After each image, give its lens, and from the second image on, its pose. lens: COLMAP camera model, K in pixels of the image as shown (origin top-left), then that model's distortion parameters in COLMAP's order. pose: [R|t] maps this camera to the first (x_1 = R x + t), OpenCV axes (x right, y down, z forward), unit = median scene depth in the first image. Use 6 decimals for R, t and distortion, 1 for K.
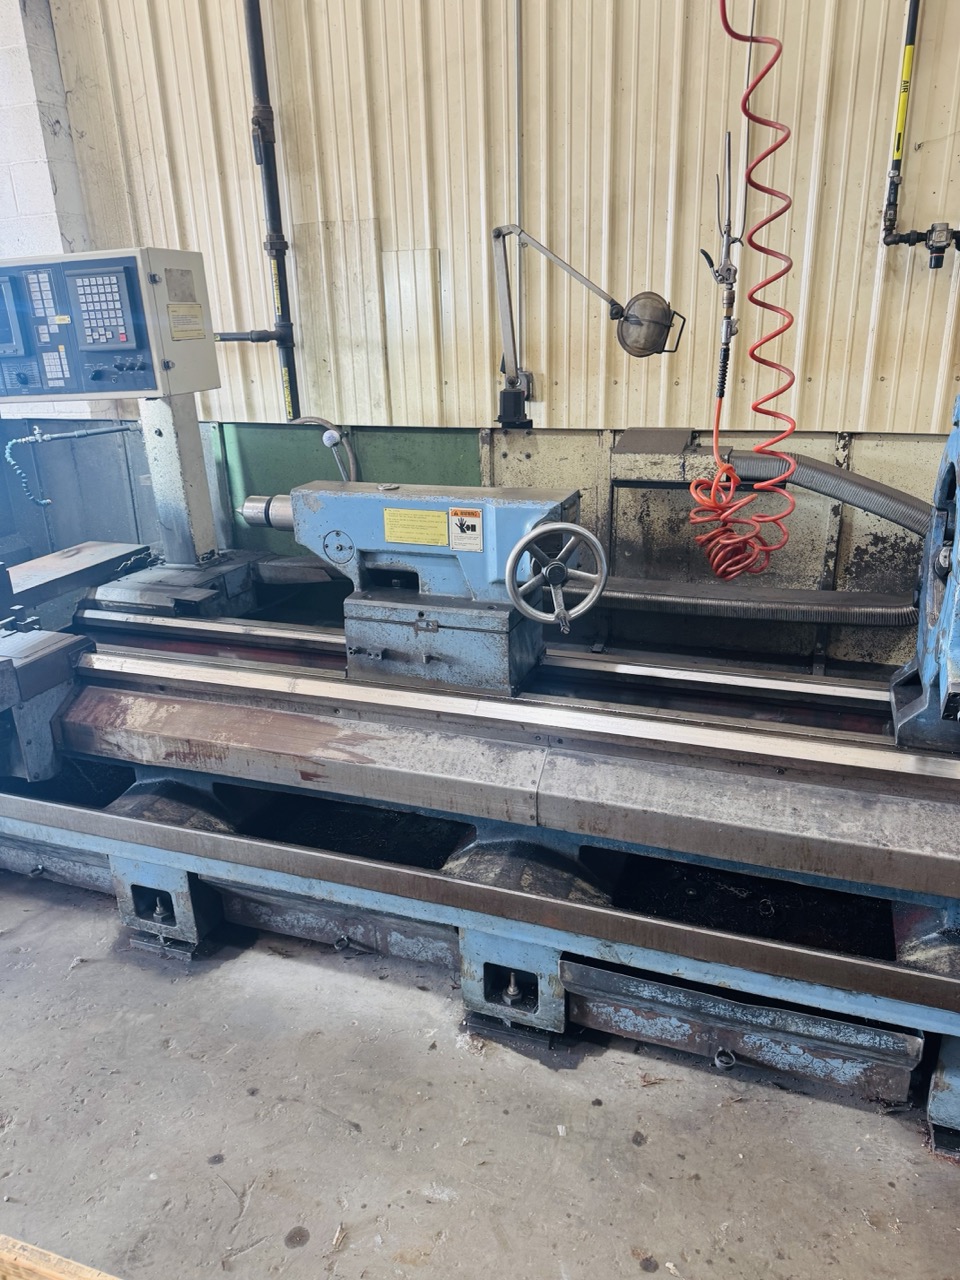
lens RADIAL K [[904.4, 0, 478.9], [0, 904.4, 635.0], [0, 0, 1]] dist [0.003911, -0.009519]
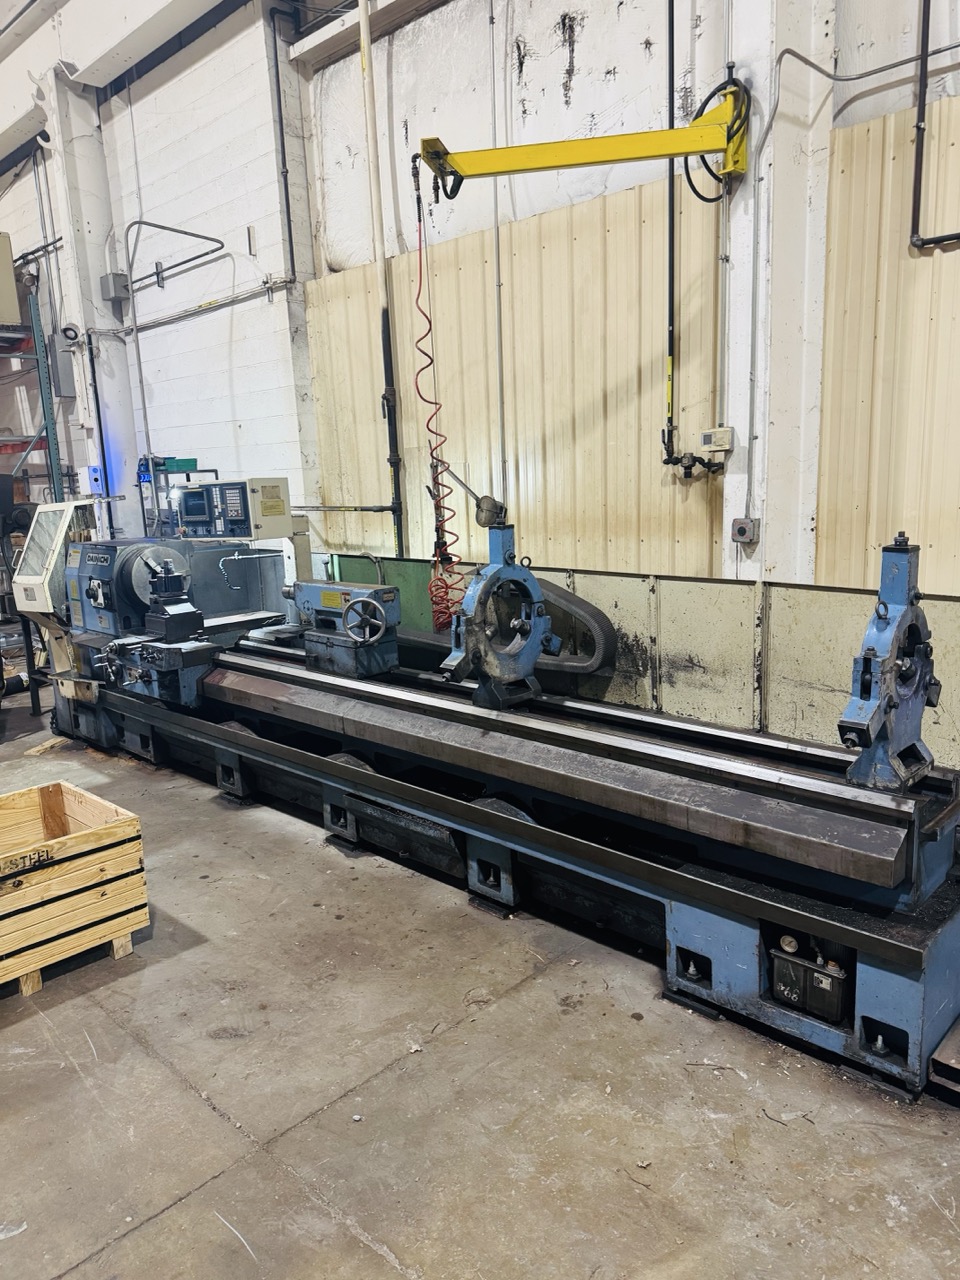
lens RADIAL K [[893.1, 0, 480.0], [0, 893.1, 640.0], [0, 0, 1]] dist [0.060940, -0.085396]
pose [[0.915838, 0.070280, -0.395349, 1.089394], [-0.127509, 0.984507, -0.120365, 0.186333], [0.380764, 0.160645, 0.910611, -0.806099]]
